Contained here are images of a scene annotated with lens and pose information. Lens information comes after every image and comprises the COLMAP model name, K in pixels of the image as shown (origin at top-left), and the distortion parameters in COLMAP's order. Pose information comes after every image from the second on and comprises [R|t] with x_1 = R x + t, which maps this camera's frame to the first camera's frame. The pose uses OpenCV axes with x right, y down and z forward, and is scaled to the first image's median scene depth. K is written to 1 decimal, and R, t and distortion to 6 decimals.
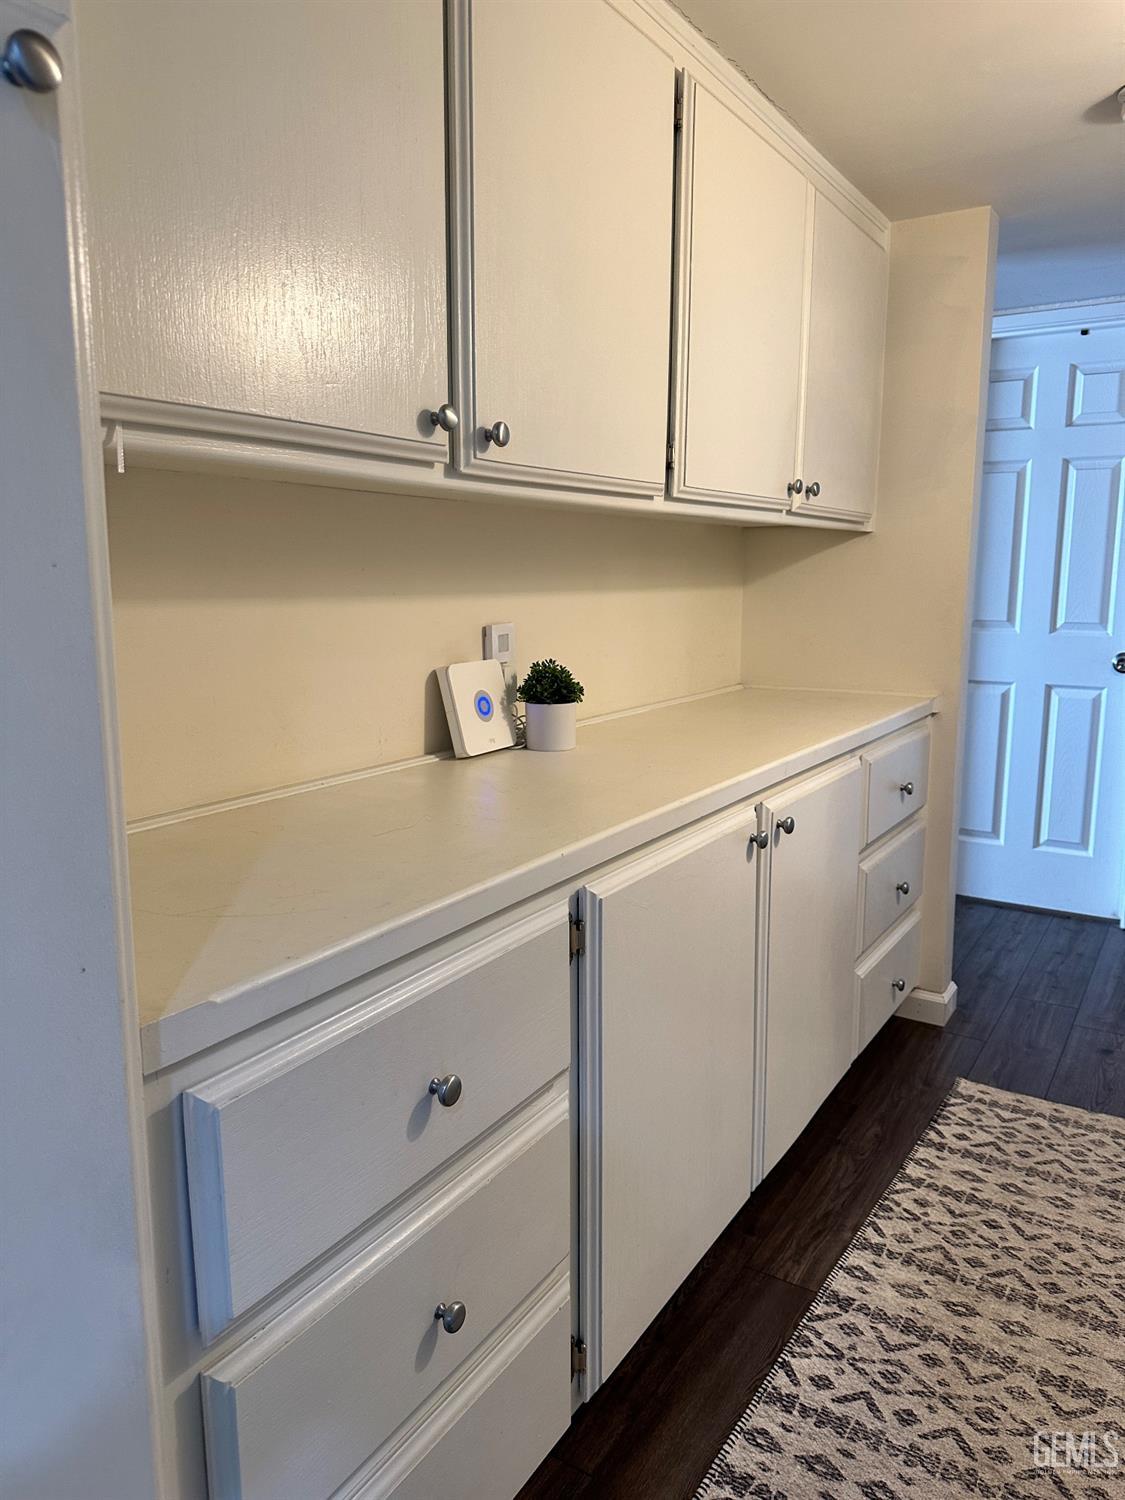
lens RADIAL K [[1072.9, 0, 563.9], [0, 1072.9, 744.6], [0, 0, 1]] dist [0.031300, -0.036015]
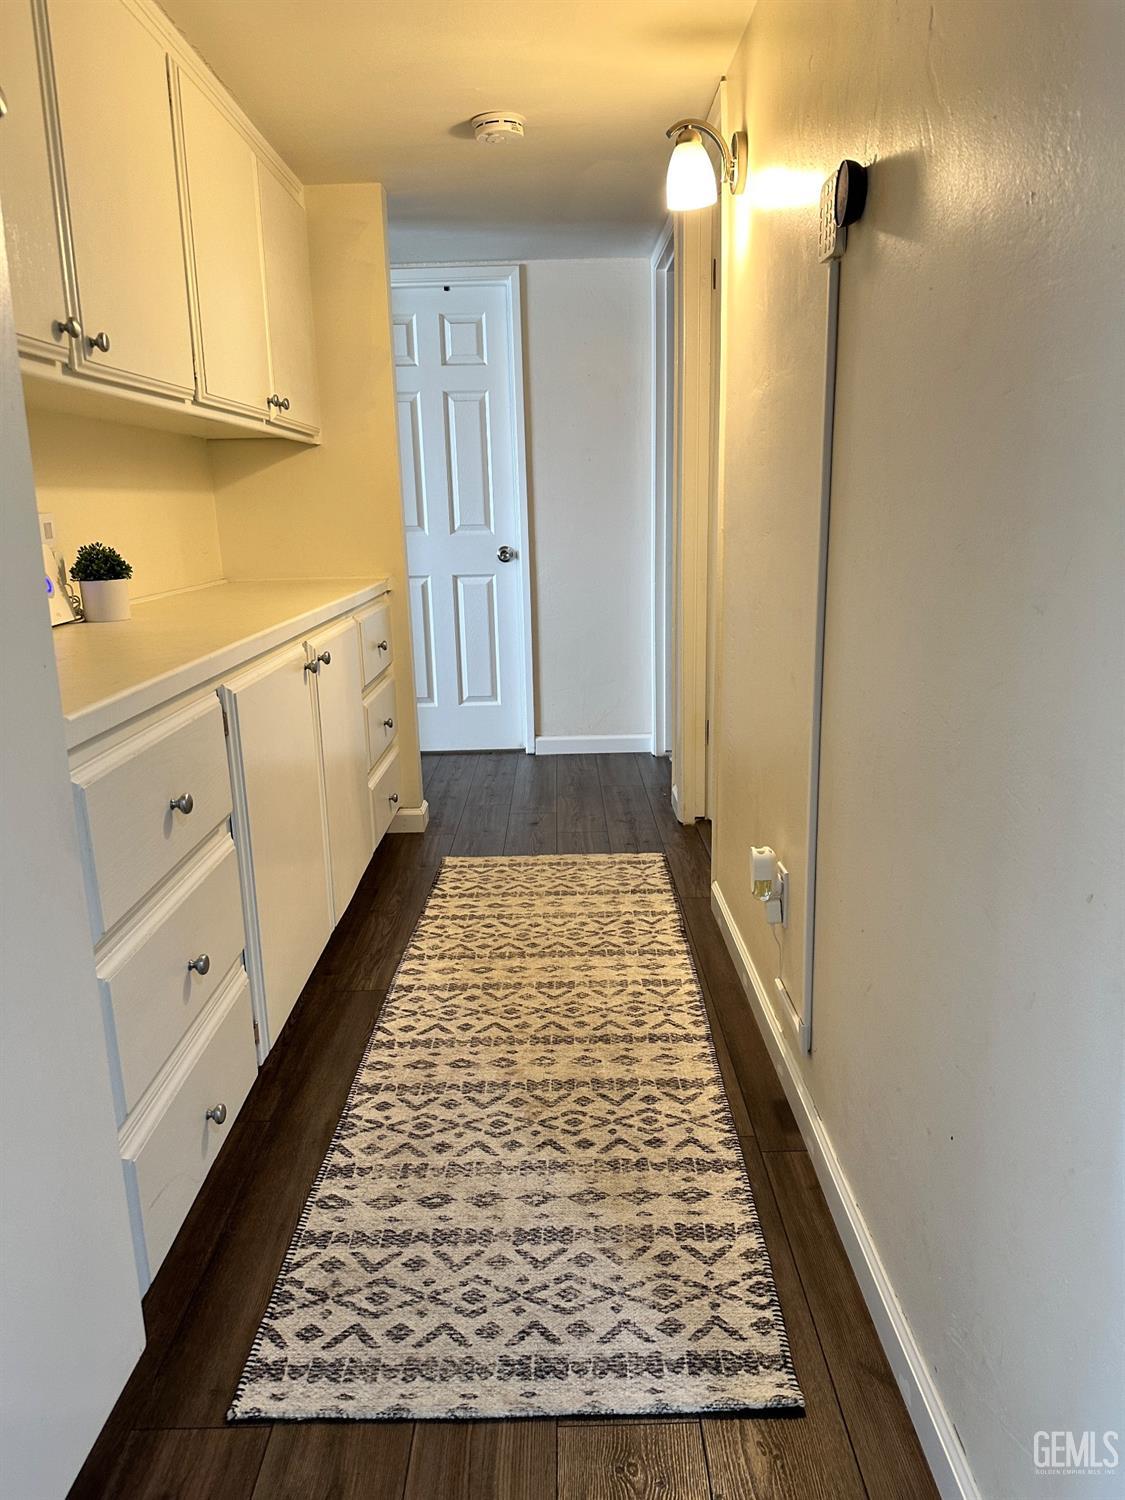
lens RADIAL K [[1043.1, 0, 566.4], [0, 1043.1, 742.5], [0, 0, 1]] dist [0.164086, -0.351052]
pose [[0.844517, -0.140177, 0.516857, -0.226355], [0.111029, 0.989995, 0.087081, 0.098236], [-0.523893, -0.016155, 0.851631, -0.270239]]
